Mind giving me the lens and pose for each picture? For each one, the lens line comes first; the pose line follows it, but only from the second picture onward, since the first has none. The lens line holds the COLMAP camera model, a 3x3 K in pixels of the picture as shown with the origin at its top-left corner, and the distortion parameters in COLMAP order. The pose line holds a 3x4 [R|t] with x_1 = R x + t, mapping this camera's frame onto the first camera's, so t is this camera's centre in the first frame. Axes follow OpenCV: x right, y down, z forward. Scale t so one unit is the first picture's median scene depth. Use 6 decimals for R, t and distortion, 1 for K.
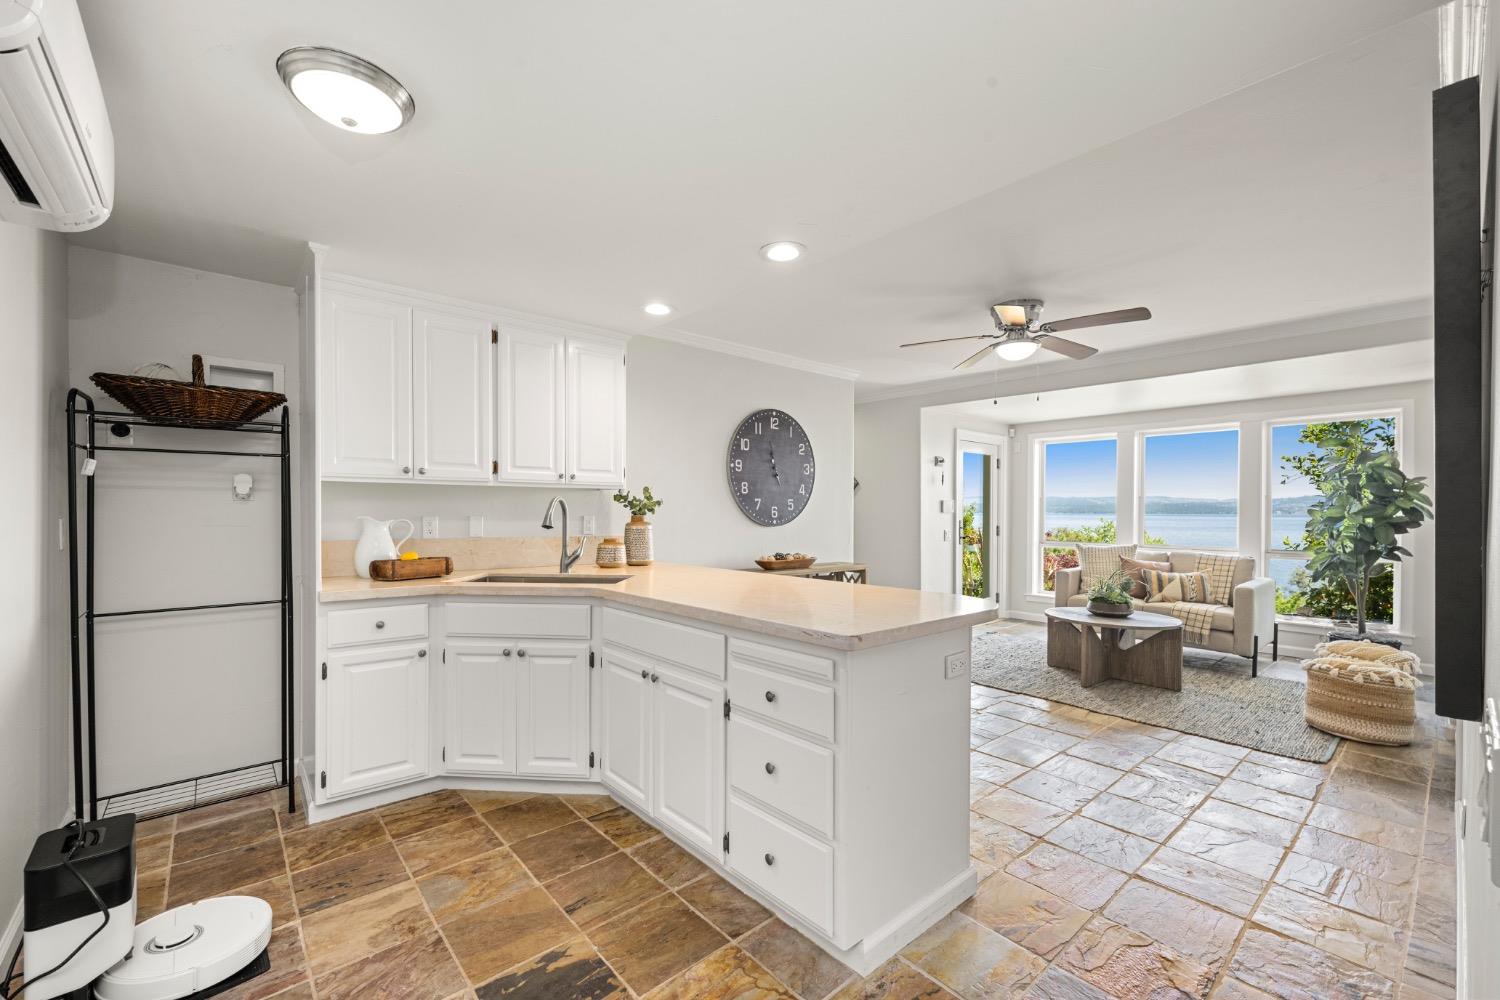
lens RADIAL K [[605.6, 0, 750.0], [0, 605.6, 500.0], [0, 0, 1]] dist [0.000088, -0.000032]
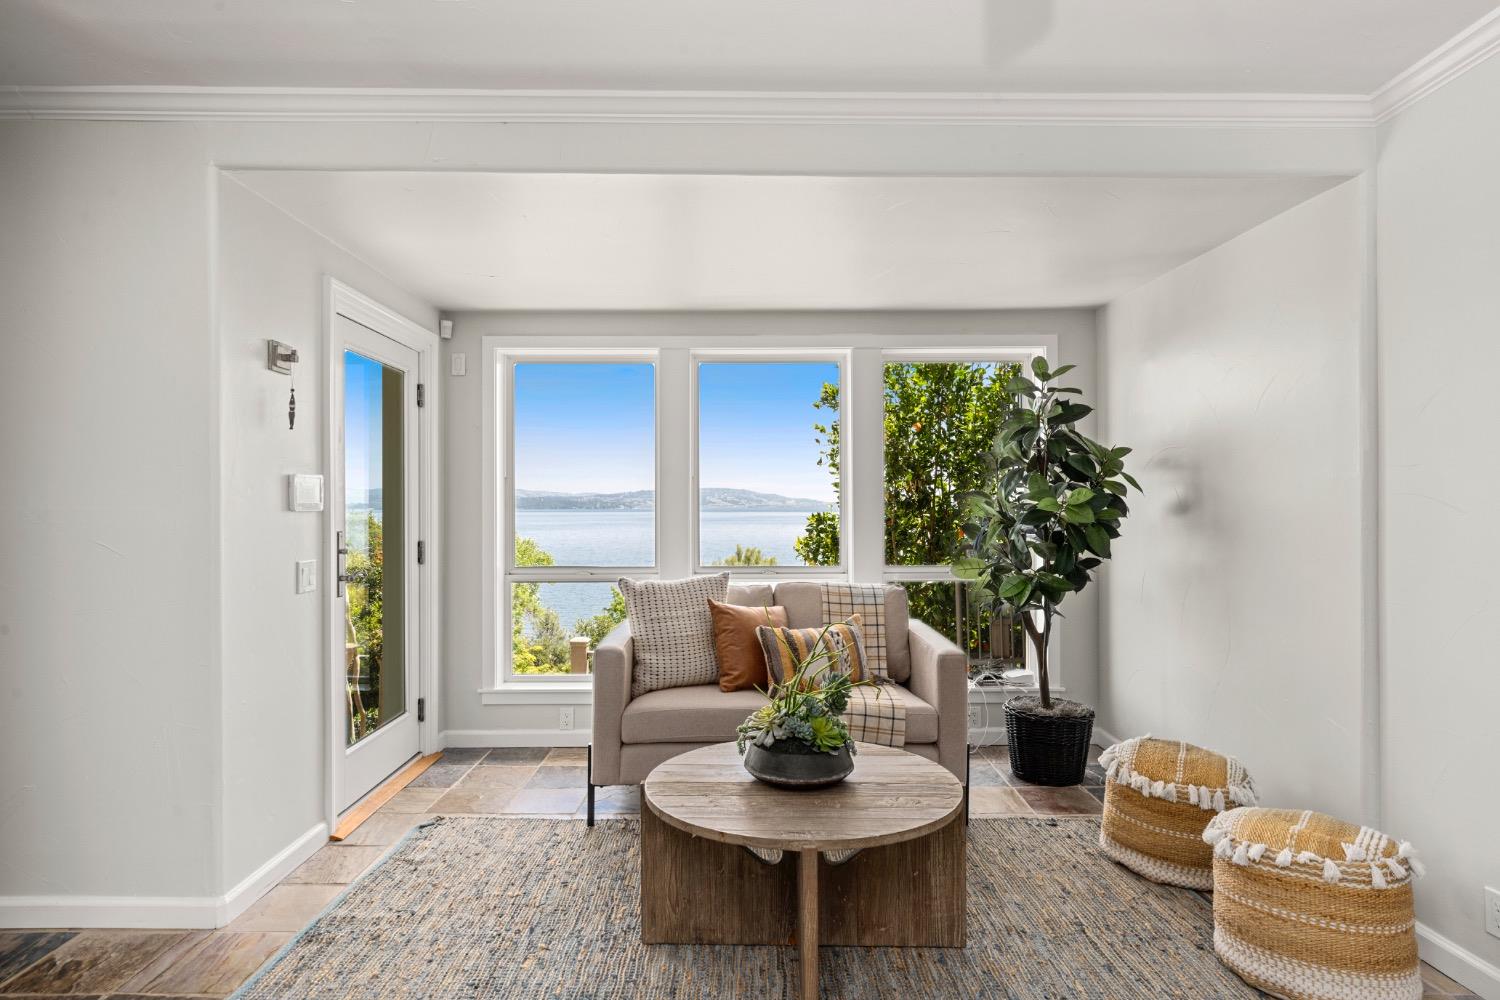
lens RADIAL K [[831.8, 0, 750.0], [0, 831.8, 500.0], [0, 0, 1]] dist [0.023774, -0.000158]
pose [[0.643956, 0.002071, 0.765060, 0.124710], [-0.009222, 0.999945, 0.005056, 0.010308], [-0.765007, -0.010311, 0.643939, 0.501667]]
